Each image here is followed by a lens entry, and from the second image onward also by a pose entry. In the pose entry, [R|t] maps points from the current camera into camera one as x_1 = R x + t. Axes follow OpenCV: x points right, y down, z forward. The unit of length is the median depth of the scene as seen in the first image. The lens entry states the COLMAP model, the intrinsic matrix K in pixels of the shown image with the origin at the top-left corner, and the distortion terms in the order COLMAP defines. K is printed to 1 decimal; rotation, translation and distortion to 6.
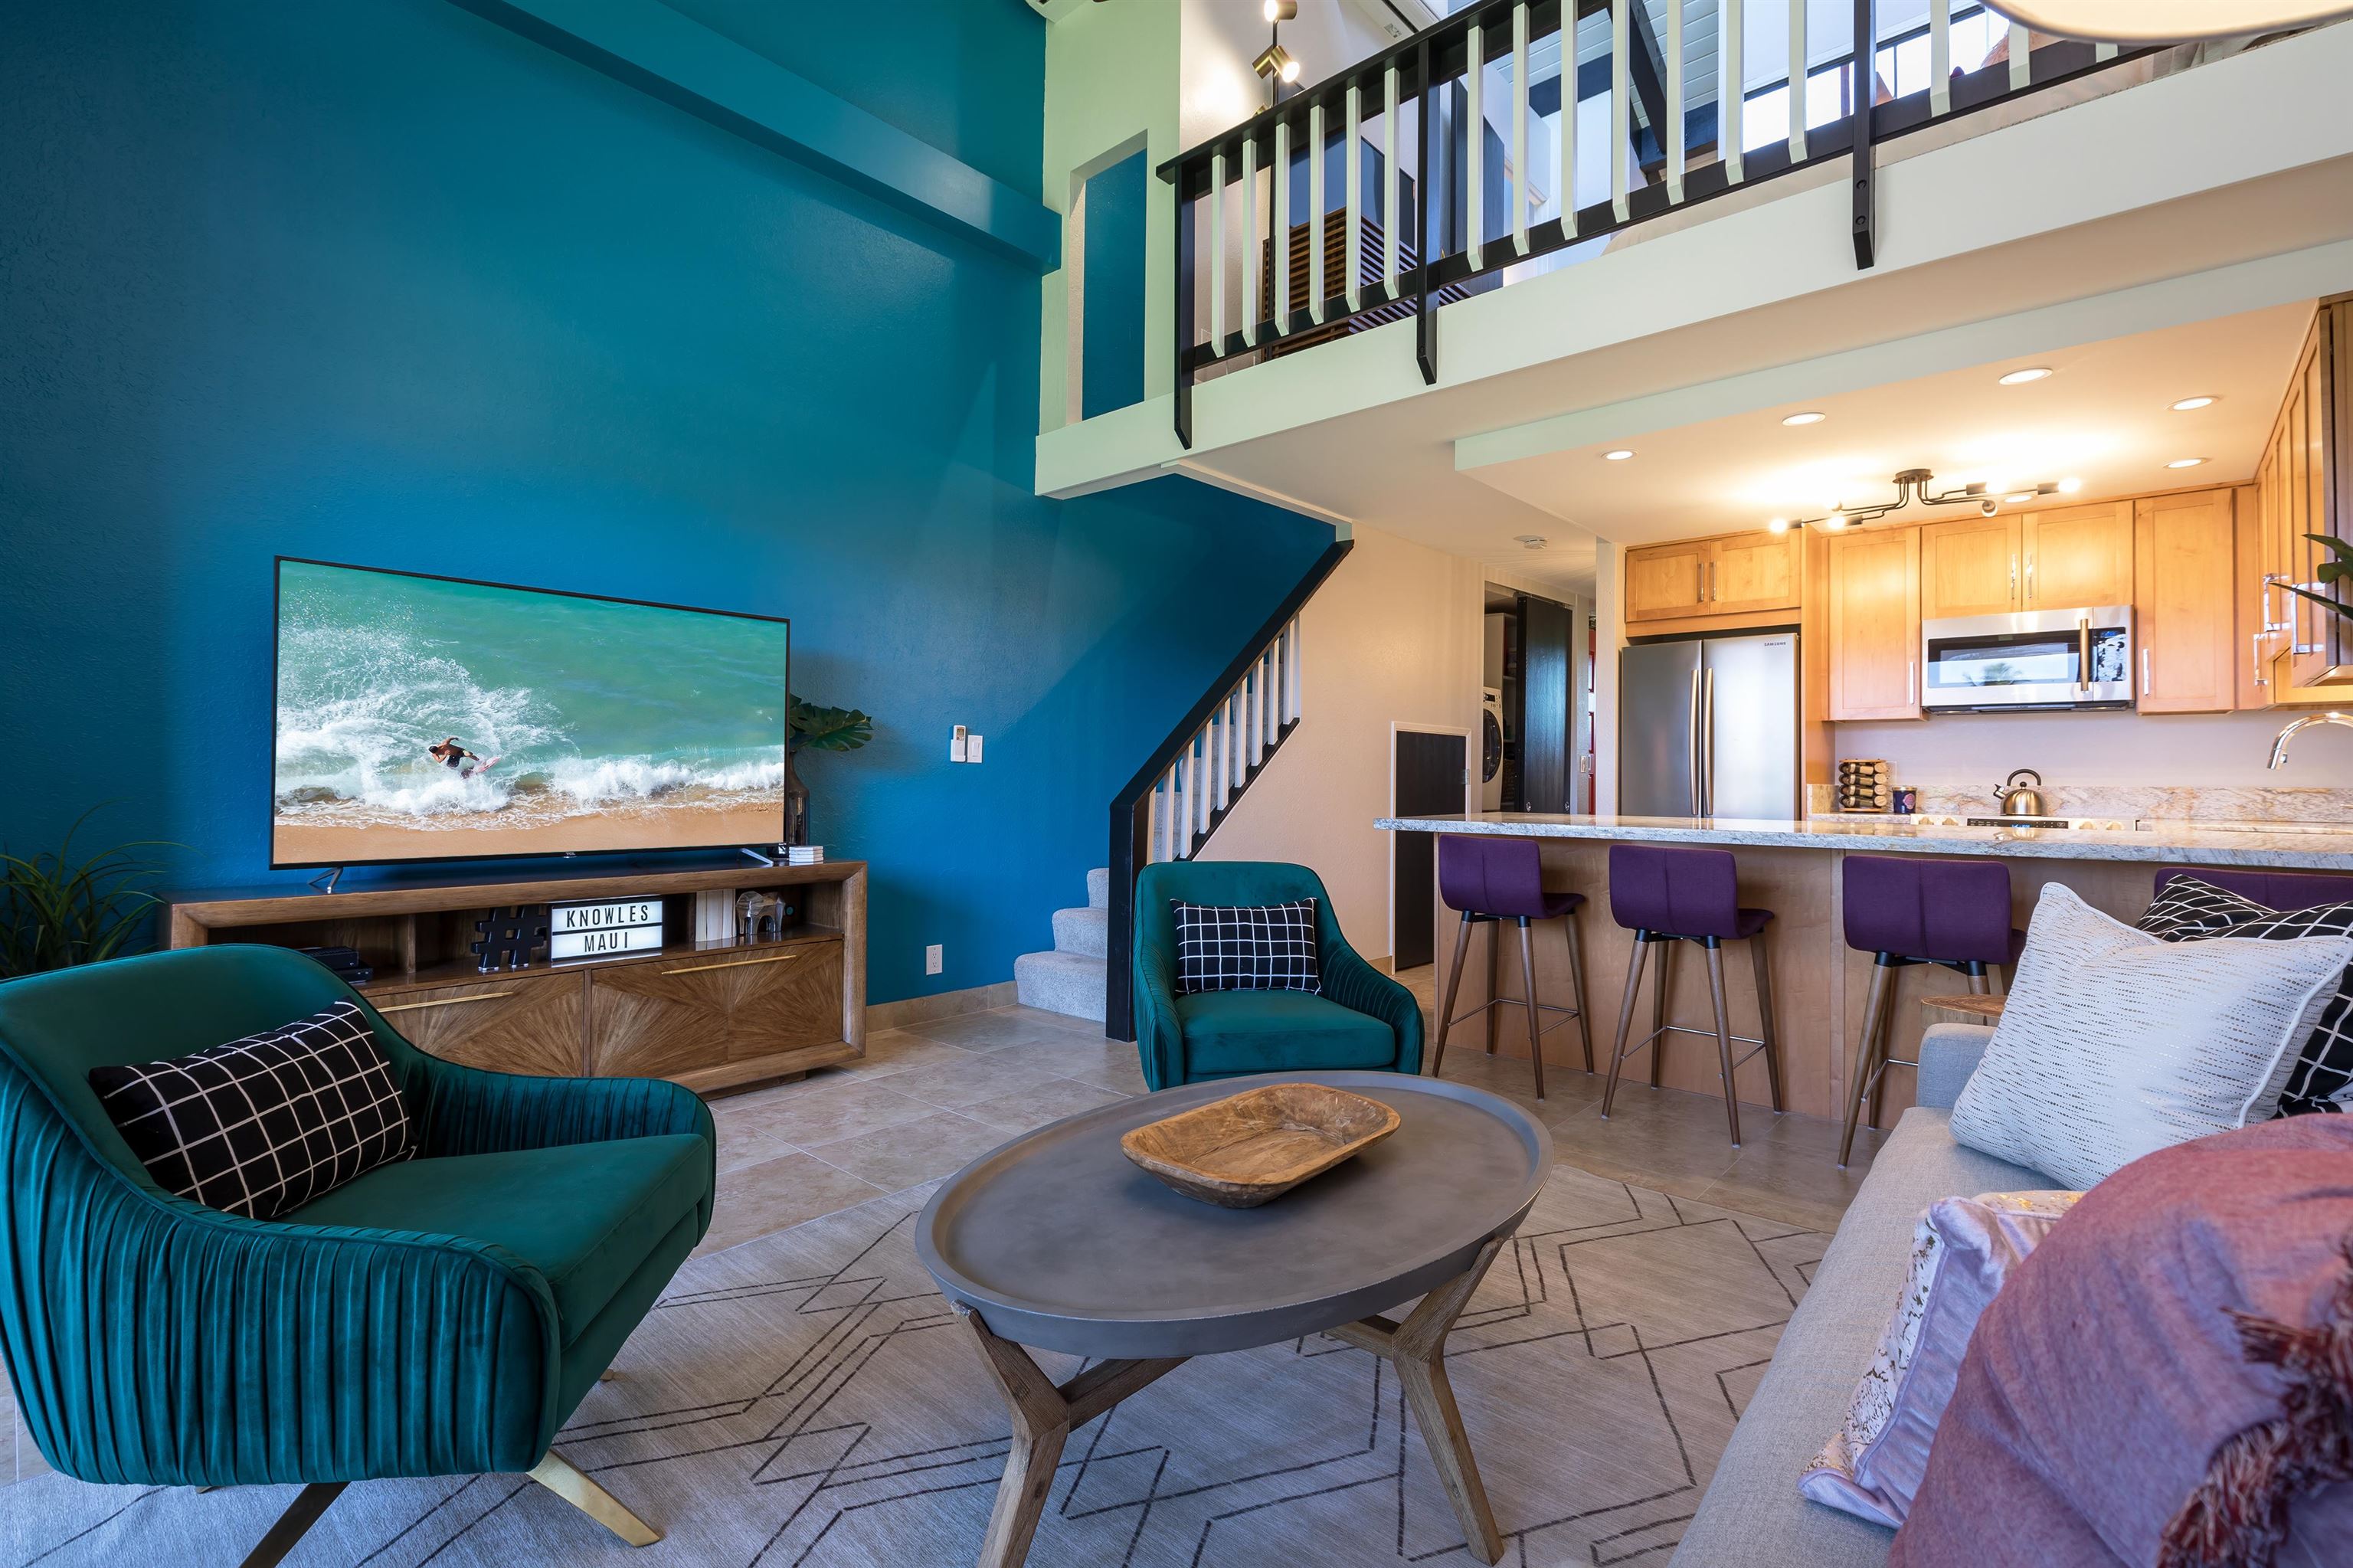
lens RADIAL K [[1085.7, 0, 1176.5], [0, 1085.7, 784.0], [0, 0, 1]] dist [-0.009783, -0.000217]
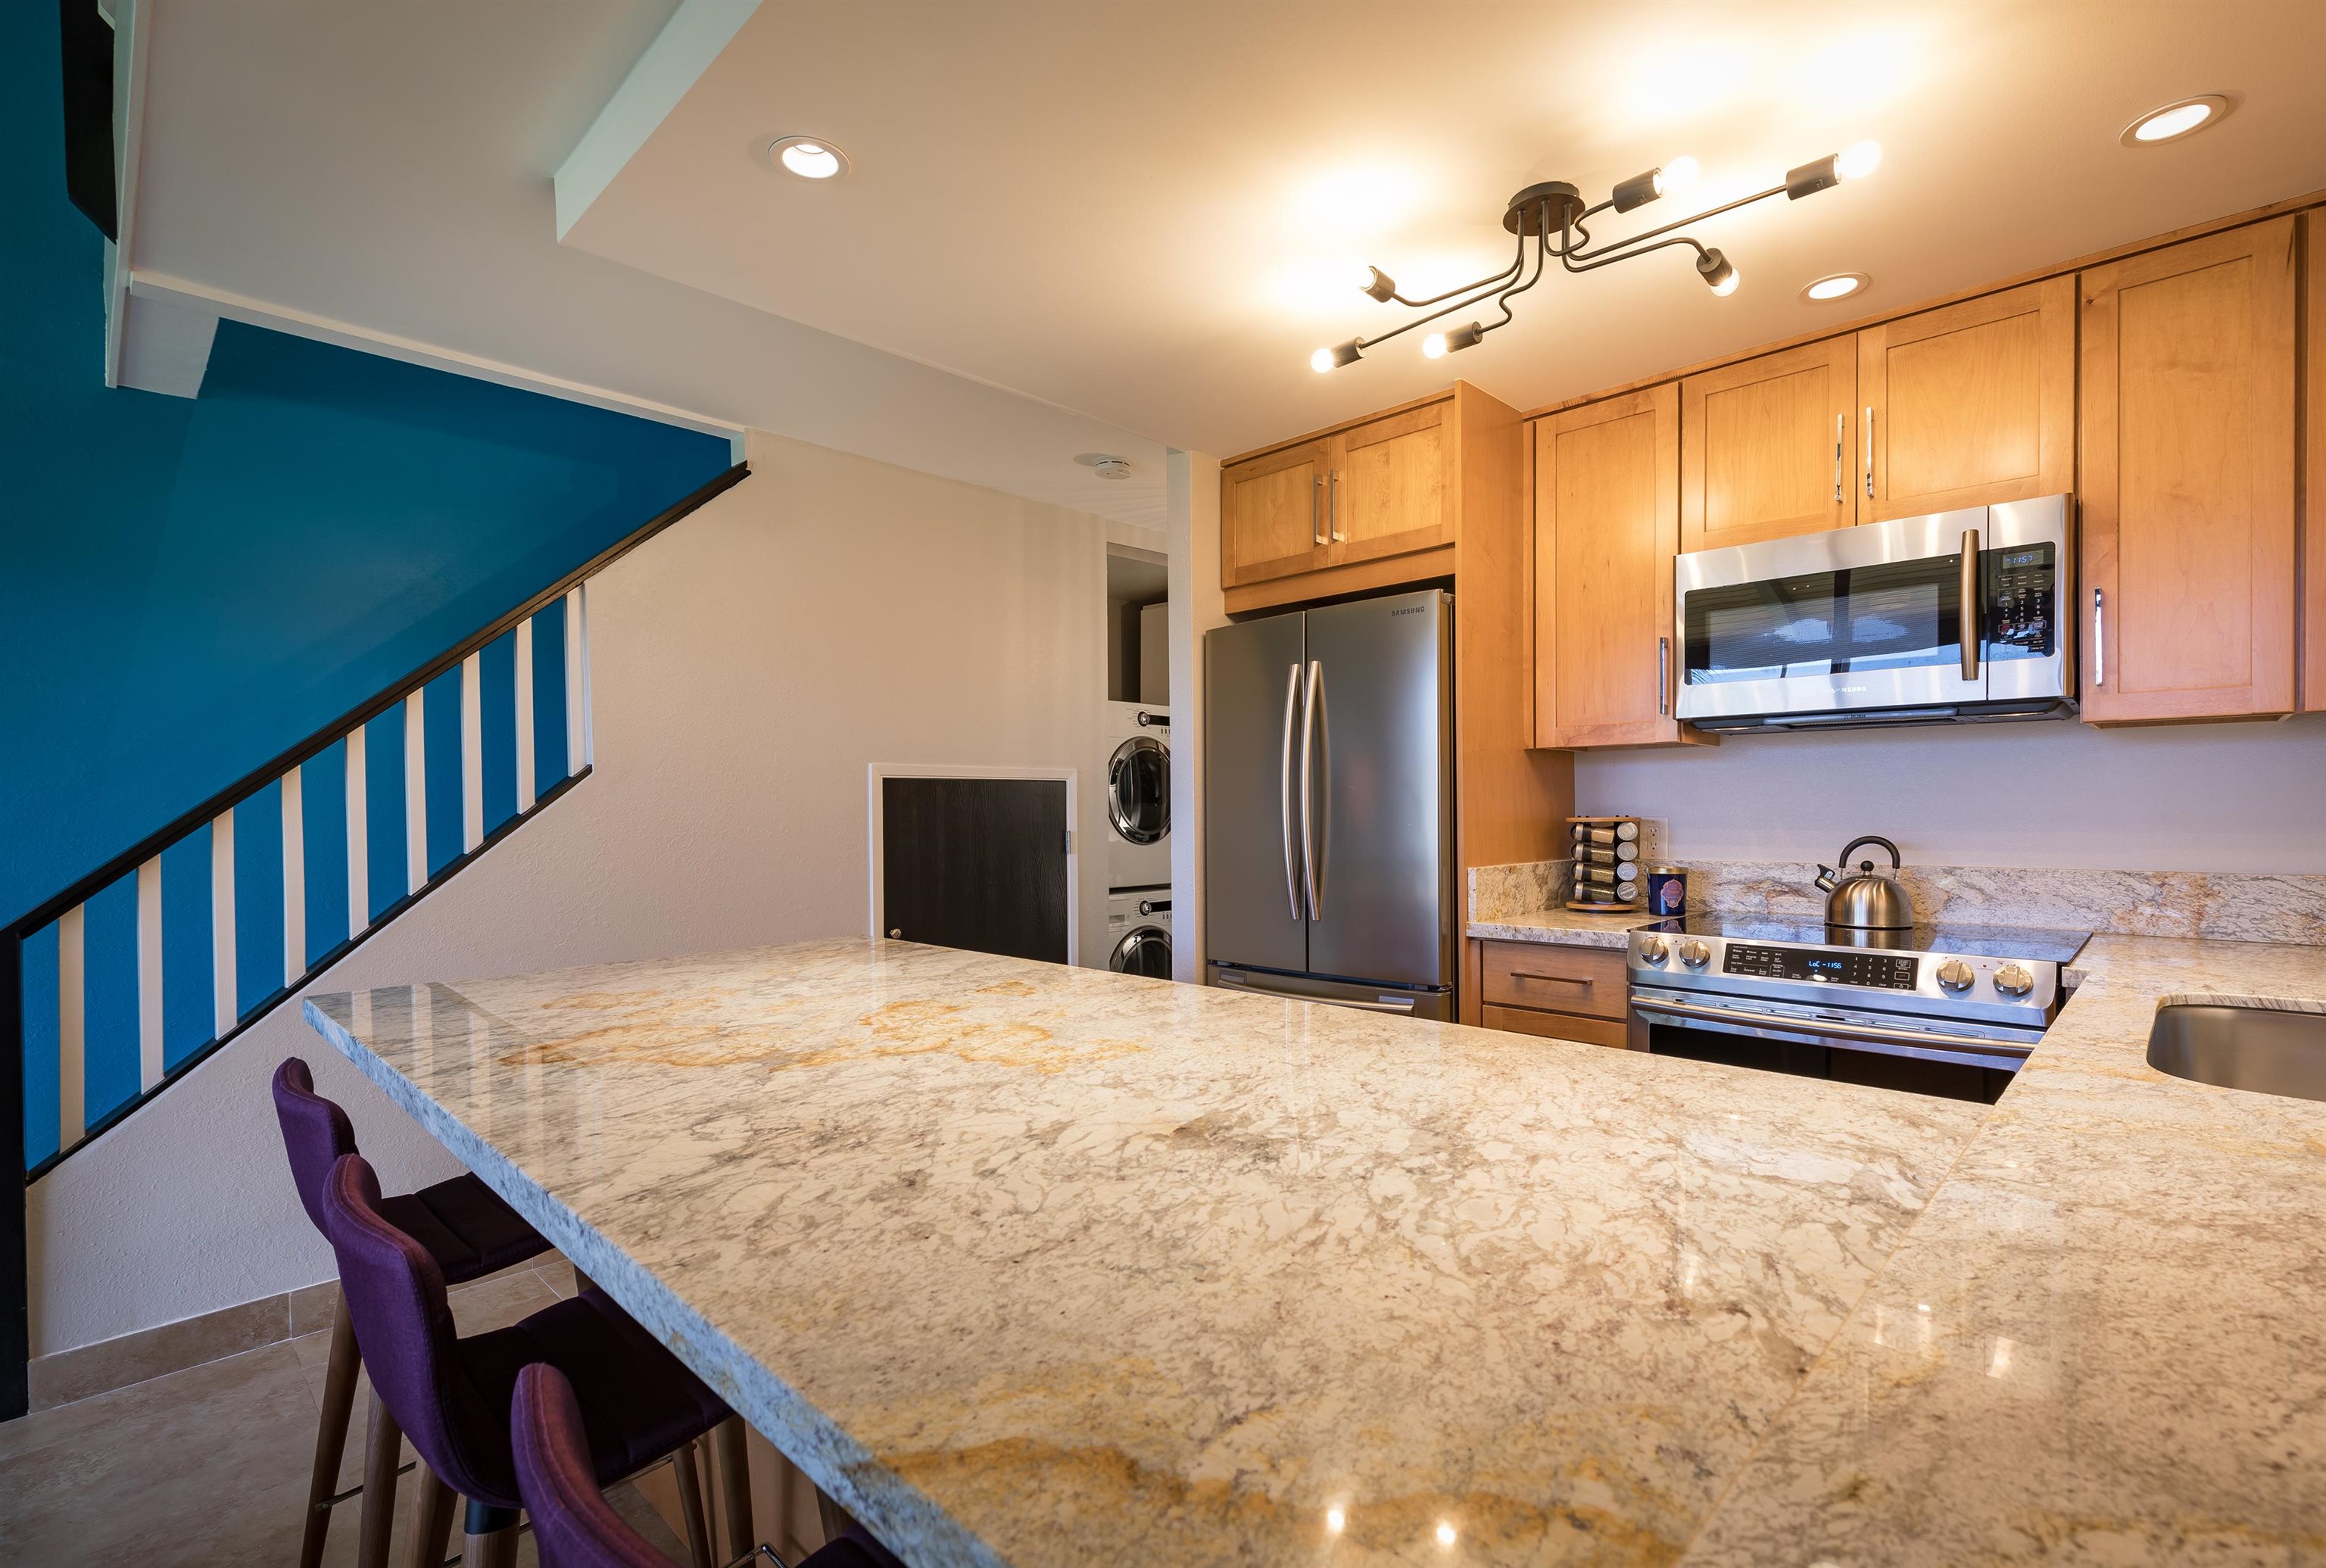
lens RADIAL K [[1069.4, 0, 1168.8], [0, 1069.4, 838.6], [0, 0, 1]] dist [-0.003409, 0.000317]
pose [[0.998989, -0.018721, -0.040870, 0.449850], [0.019867, 0.999416, 0.027819, -0.032108], [0.040325, -0.028603, 0.998777, 0.453096]]
